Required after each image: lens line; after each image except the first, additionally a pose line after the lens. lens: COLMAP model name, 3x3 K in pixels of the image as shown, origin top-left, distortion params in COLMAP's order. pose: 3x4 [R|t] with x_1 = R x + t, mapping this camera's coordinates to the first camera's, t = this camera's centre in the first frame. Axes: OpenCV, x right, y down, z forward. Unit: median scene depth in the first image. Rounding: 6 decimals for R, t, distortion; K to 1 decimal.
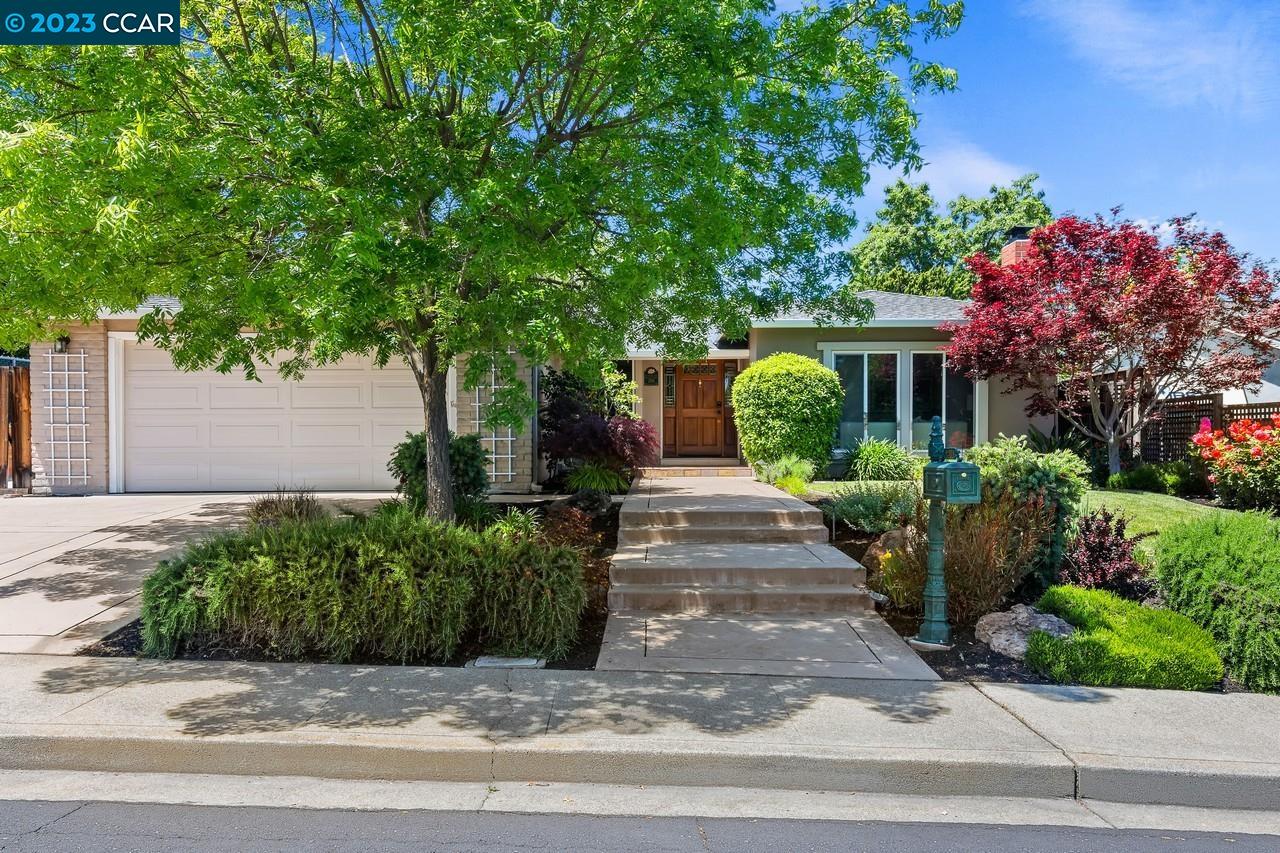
lens RADIAL K [[976.4, 0, 640.0], [0, 976.4, 426.5], [0, 0, 1]] dist [-0.064863, -0.000586]
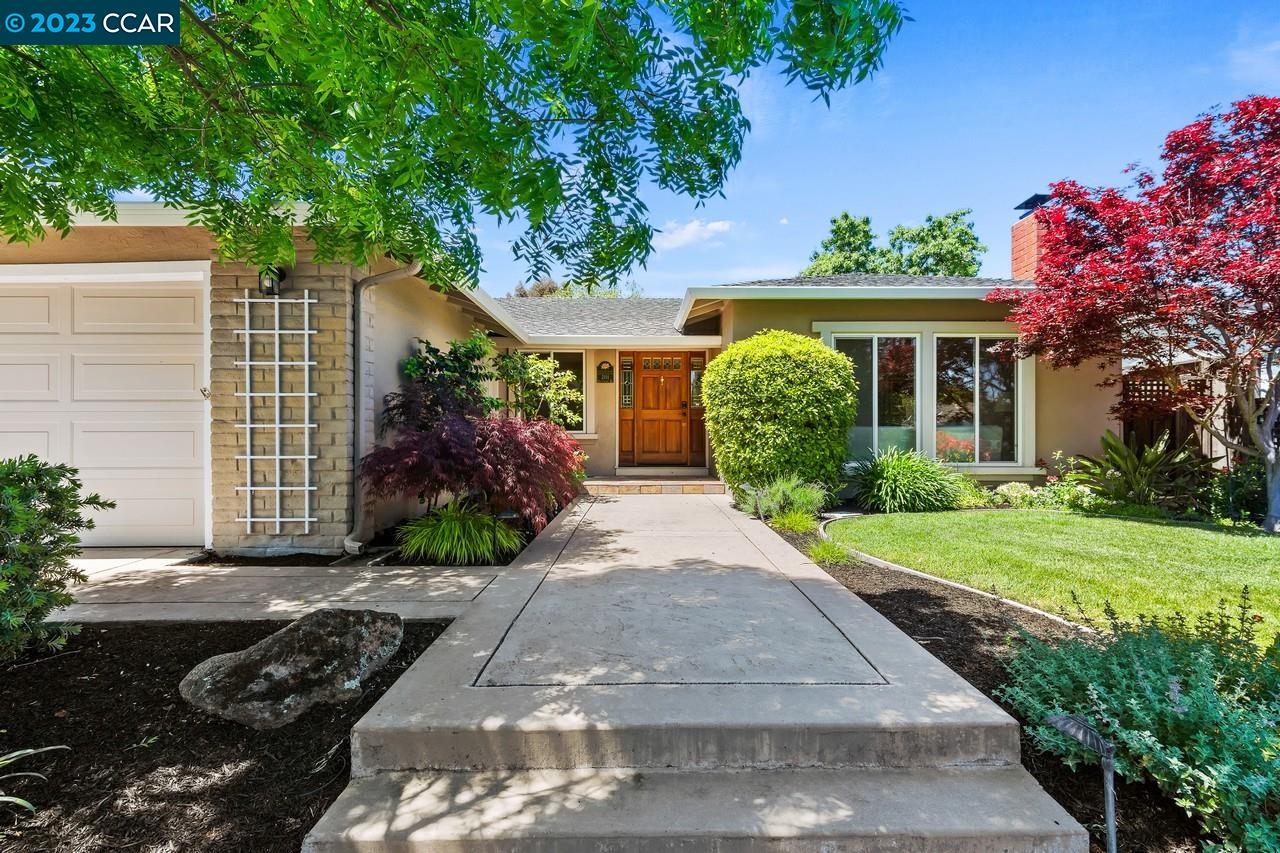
lens RADIAL K [[615.6, 0, 640.0], [0, 615.6, 426.5], [0, 0, 1]] dist [0.000611, -0.000080]
pose [[0.999957, 0.002276, 0.008962, 0.044365], [-0.002274, 0.999997, -0.000233, -0.004097], [-0.008963, 0.000212, 0.999960, 0.544541]]
